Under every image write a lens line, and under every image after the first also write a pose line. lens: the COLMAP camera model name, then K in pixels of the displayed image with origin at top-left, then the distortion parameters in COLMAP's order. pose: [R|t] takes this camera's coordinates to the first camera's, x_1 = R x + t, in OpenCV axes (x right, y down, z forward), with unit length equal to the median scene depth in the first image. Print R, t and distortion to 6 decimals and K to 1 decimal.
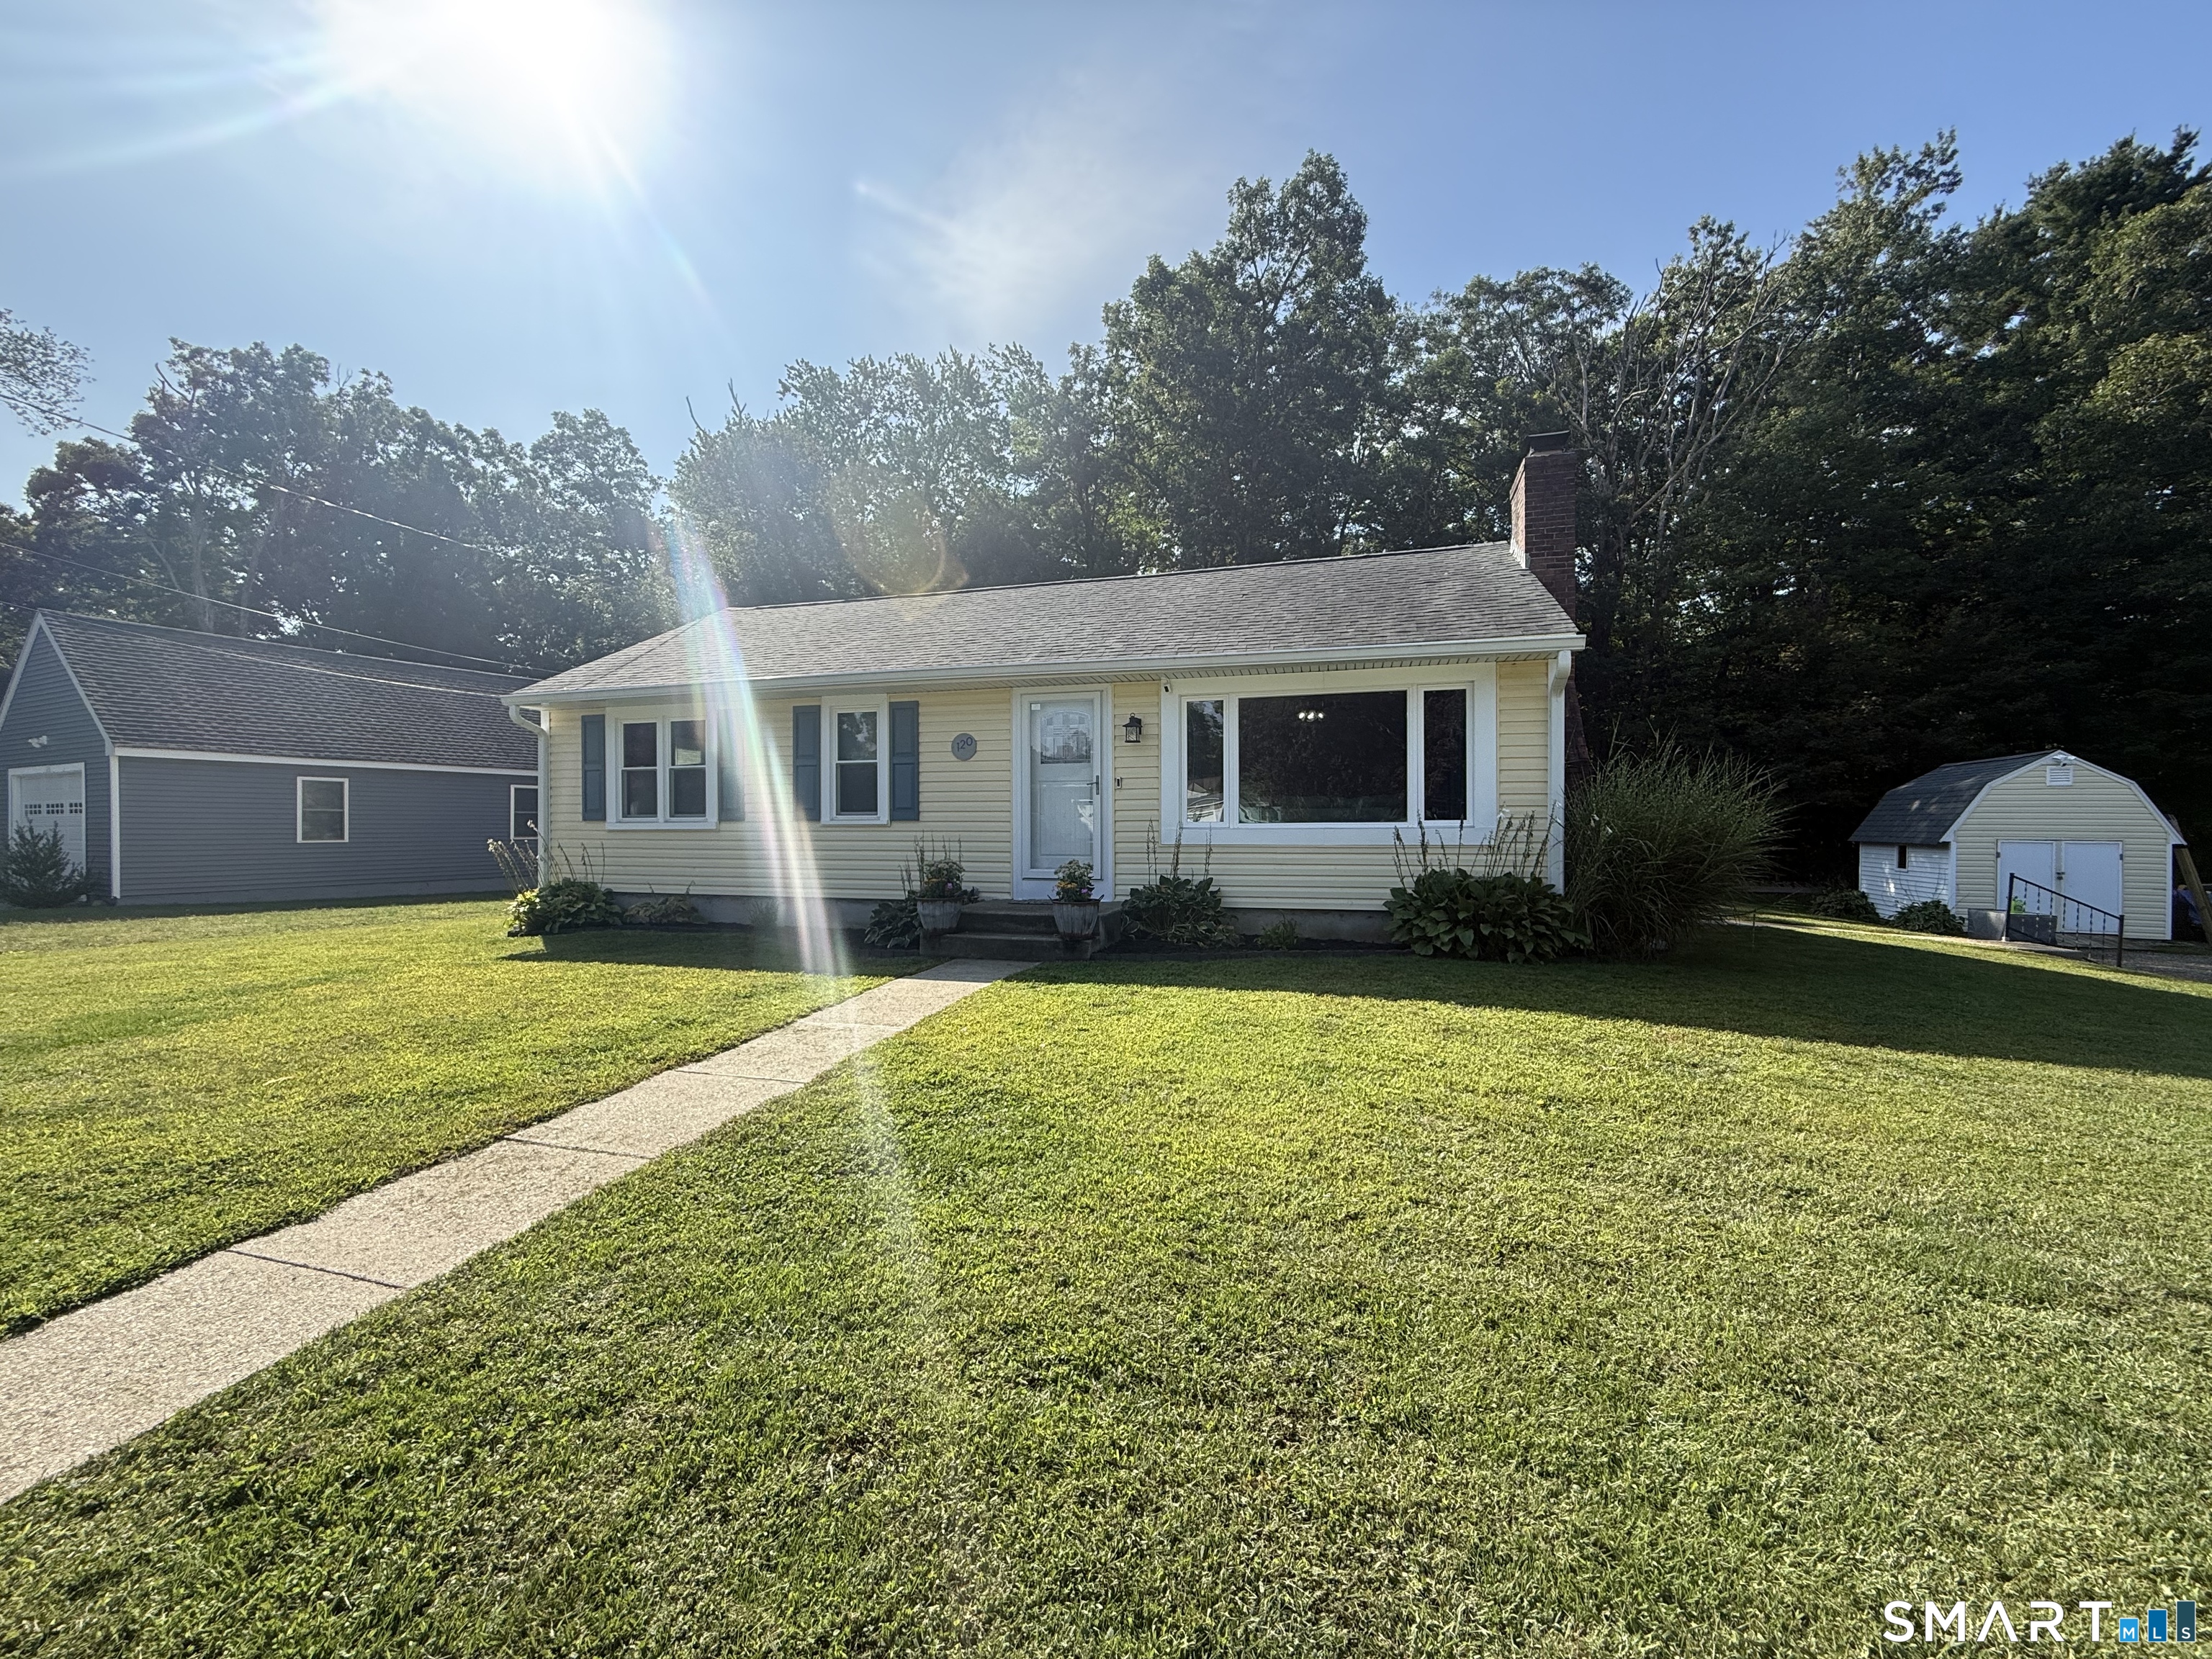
lens RADIAL K [[898.8, 0, 1106.0], [0, 898.8, 829.5], [0, 0, 1]] dist [0.002442, 0.000392]
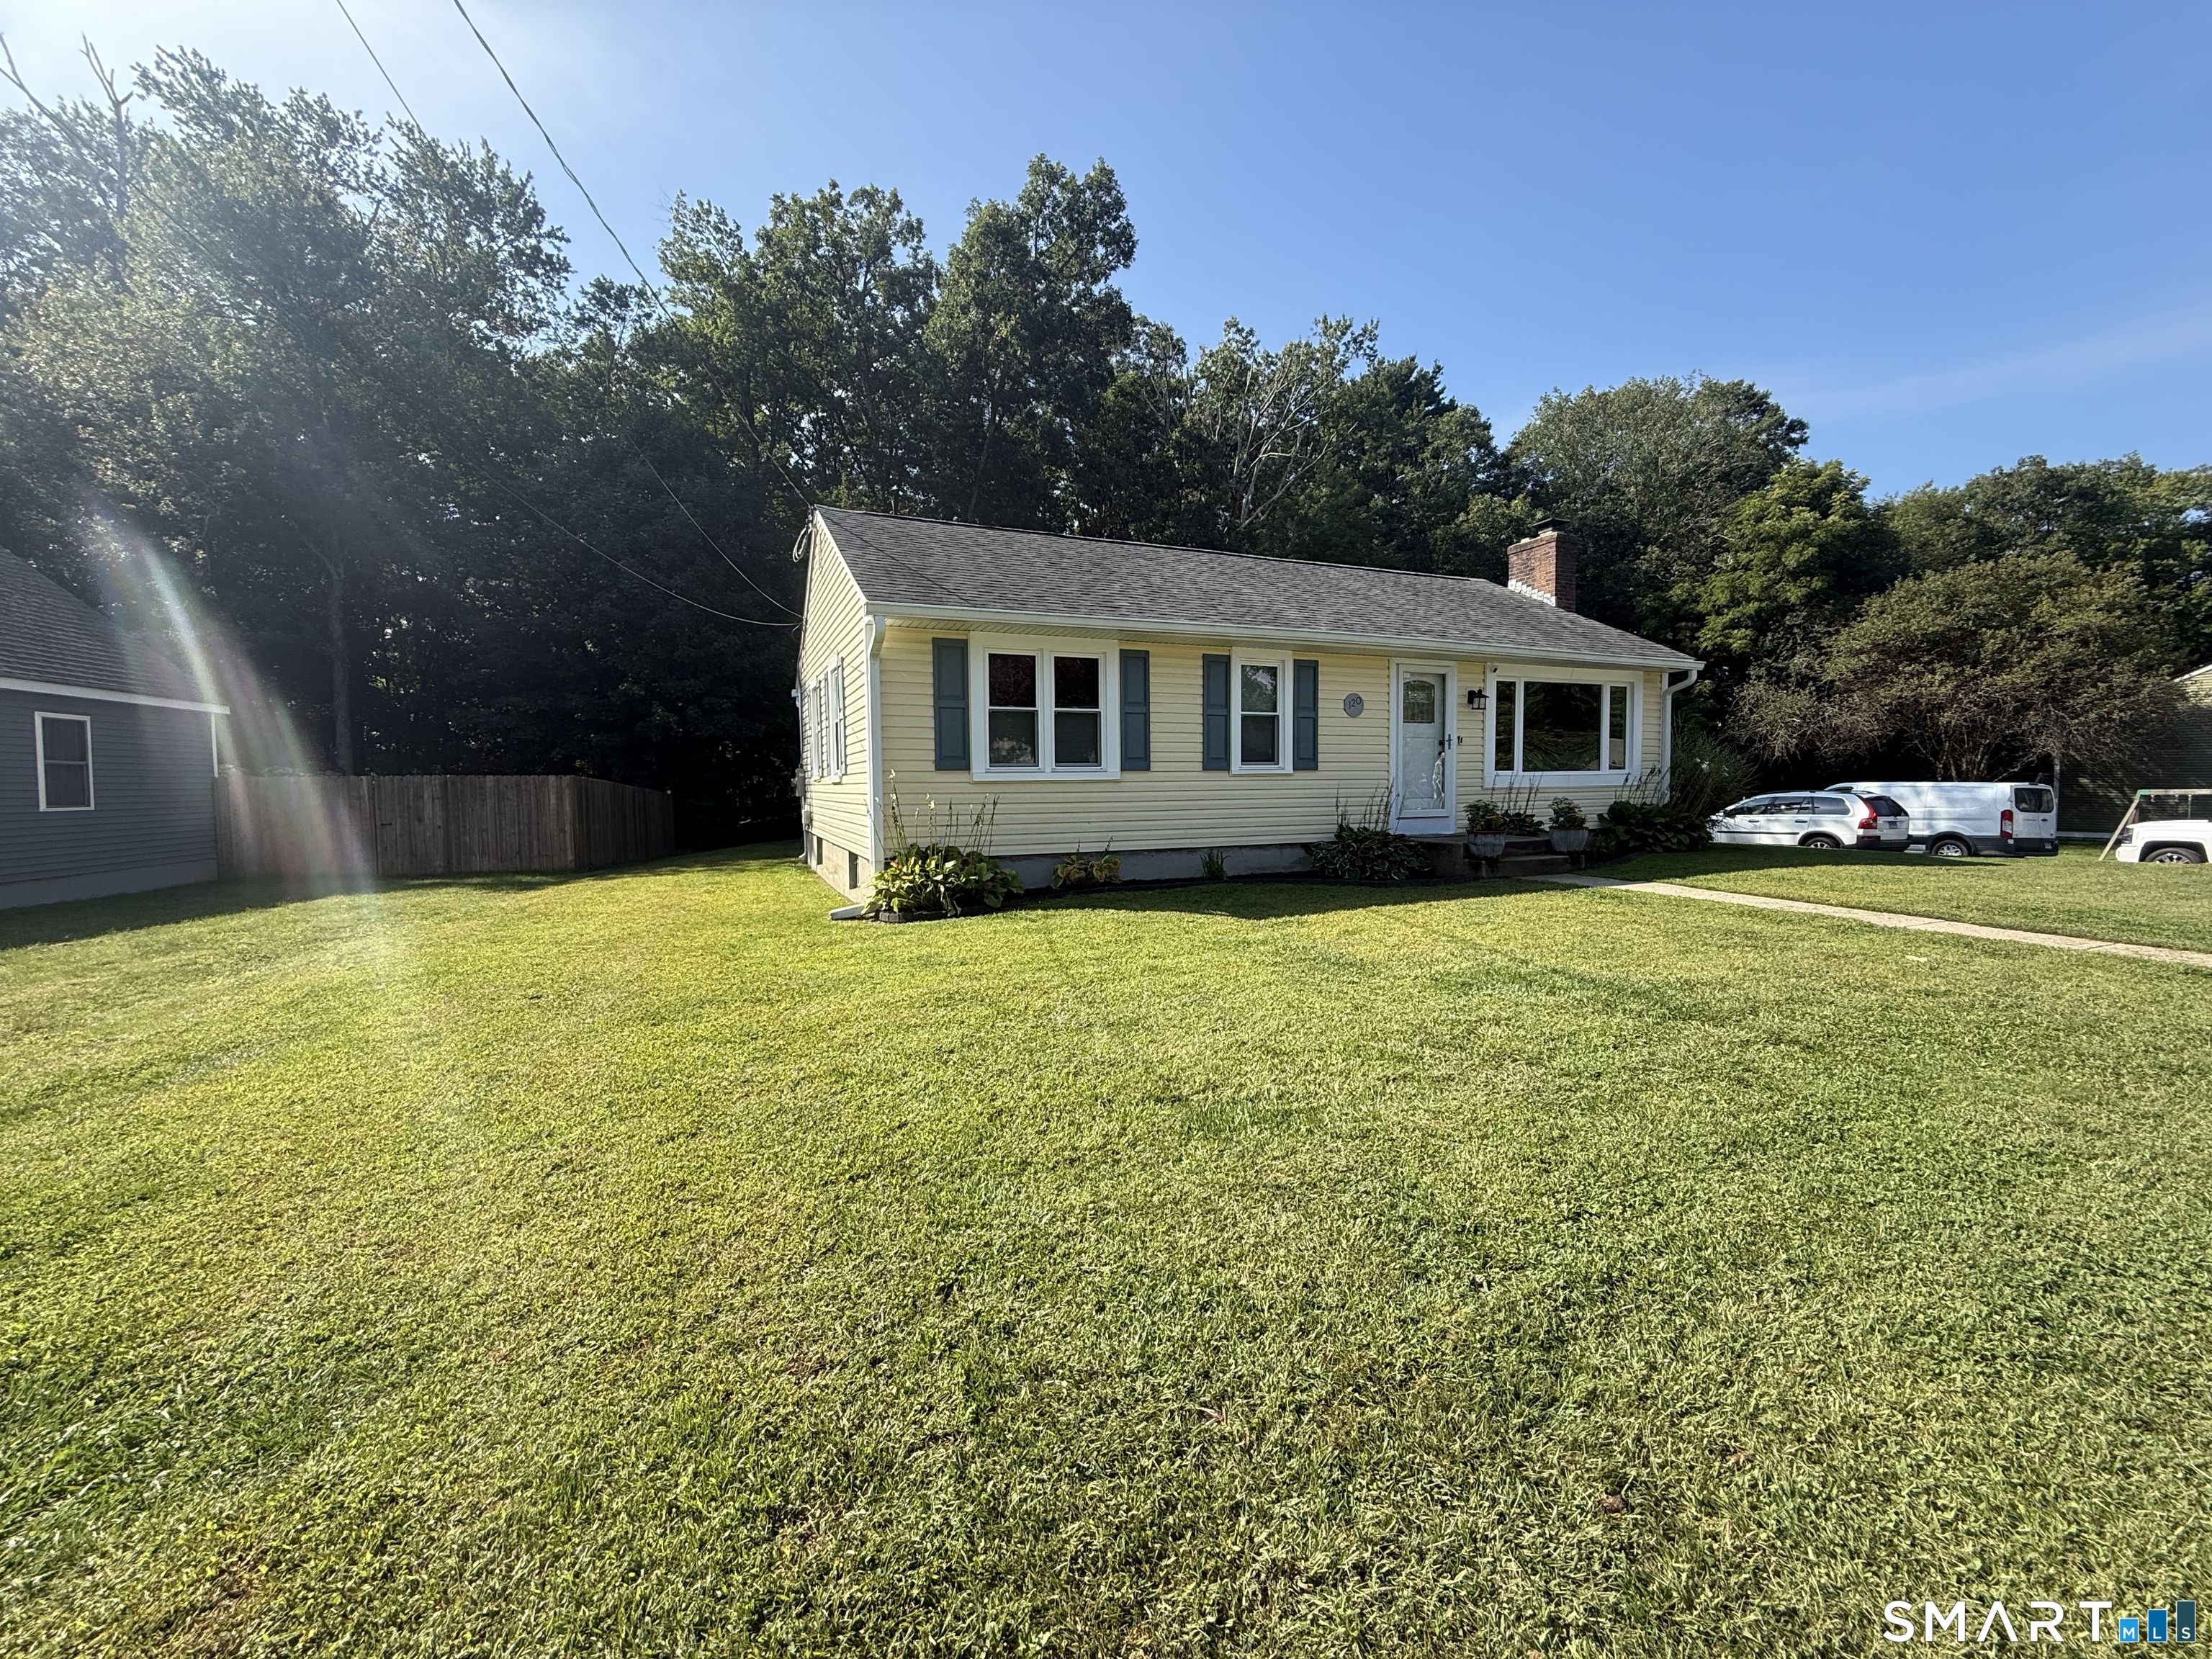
lens RADIAL K [[881.4, 0, 1106.0], [0, 881.4, 829.5], [0, 0, 1]] dist [0.001594, 0.000445]
pose [[0.762123, -0.042451, 0.646039, -1.091047], [0.009004, 0.998447, 0.054986, 0.001743], [-0.647370, -0.036089, 0.761321, 0.334342]]
